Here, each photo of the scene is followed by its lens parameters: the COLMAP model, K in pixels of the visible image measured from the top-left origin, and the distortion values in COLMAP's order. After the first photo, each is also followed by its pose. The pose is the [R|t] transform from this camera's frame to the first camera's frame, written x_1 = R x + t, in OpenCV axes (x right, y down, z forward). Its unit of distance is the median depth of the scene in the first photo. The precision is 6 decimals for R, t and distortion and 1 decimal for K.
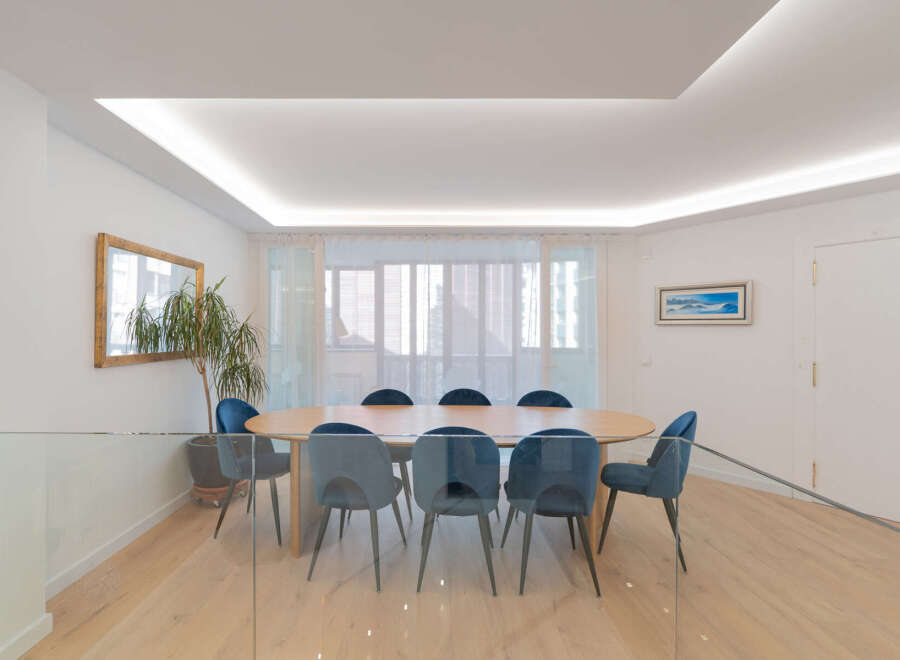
lens RADIAL K [[408.4, 0, 435.2], [0, 408.4, 334.6], [0, 0, 1]] dist [-0.001069, -0.001434]
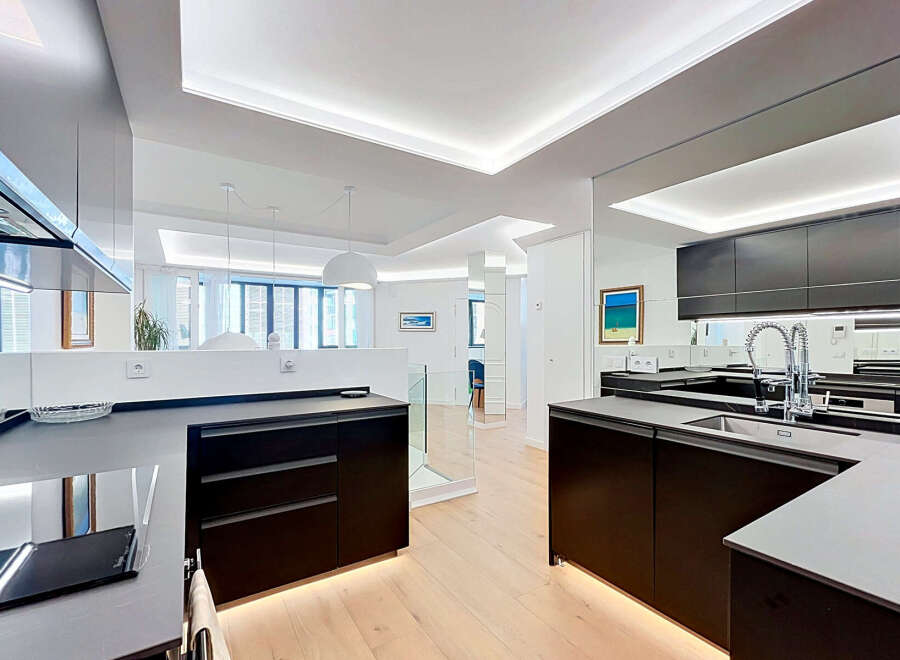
lens RADIAL K [[408.4, 0, 449.2], [0, 408.4, 337.5], [0, 0, 1]] dist [-0.001069, -0.001434]
pose [[0.829663, -0.004577, 0.558246, -0.404732], [0.006691, 0.999976, -0.001746, 0.015421], [-0.558225, 0.005184, 0.829674, -0.873015]]
